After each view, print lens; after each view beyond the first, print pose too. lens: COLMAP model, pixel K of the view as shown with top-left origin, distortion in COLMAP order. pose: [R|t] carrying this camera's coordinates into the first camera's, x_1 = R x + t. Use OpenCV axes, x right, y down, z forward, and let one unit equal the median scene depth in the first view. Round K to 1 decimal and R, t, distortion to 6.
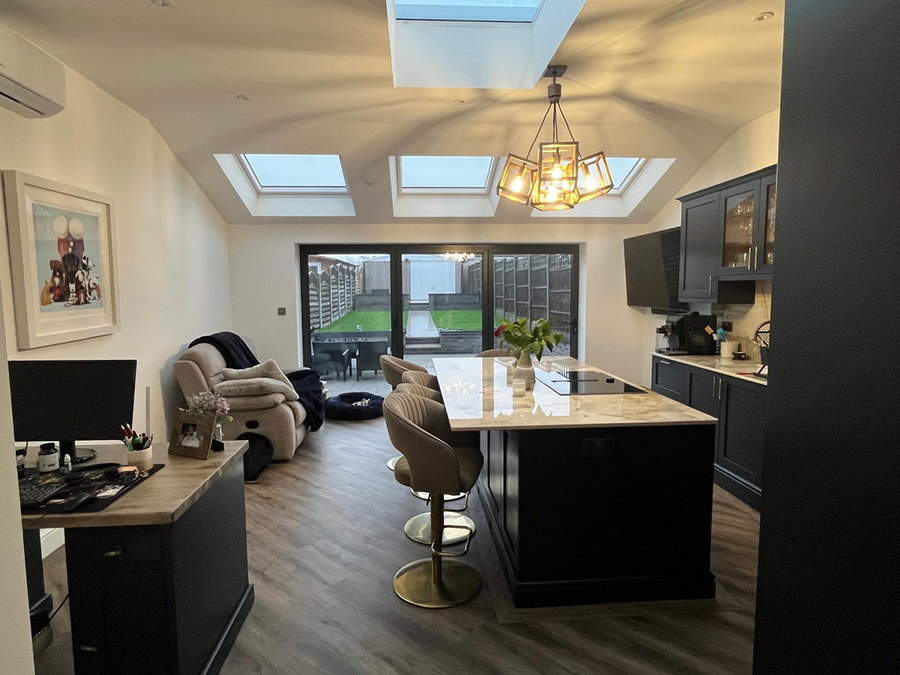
lens RADIAL K [[512.9, 0, 448.9], [0, 512.9, 337.1], [0, 0, 1]] dist [-0.001159, -0.000343]
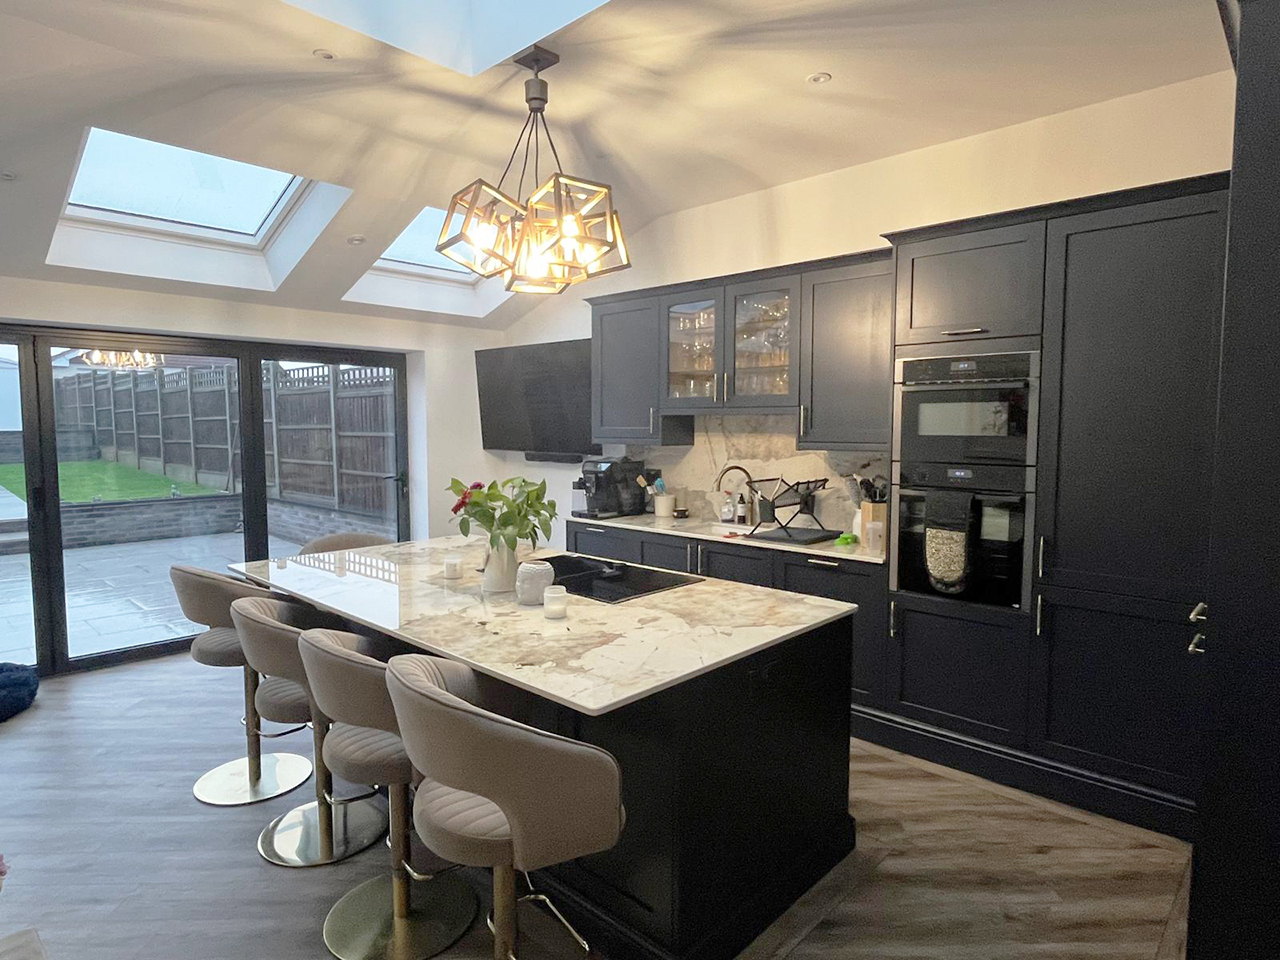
lens RADIAL K [[729.4, 0, 640.3], [0, 729.4, 479.0], [0, 0, 1]] dist [-0.001159, -0.000343]
pose [[0.735616, -0.044536, 0.675933, -0.209384], [0.056358, 0.998401, 0.004447, -0.022115], [-0.675050, 0.034823, 0.736950, 0.223787]]
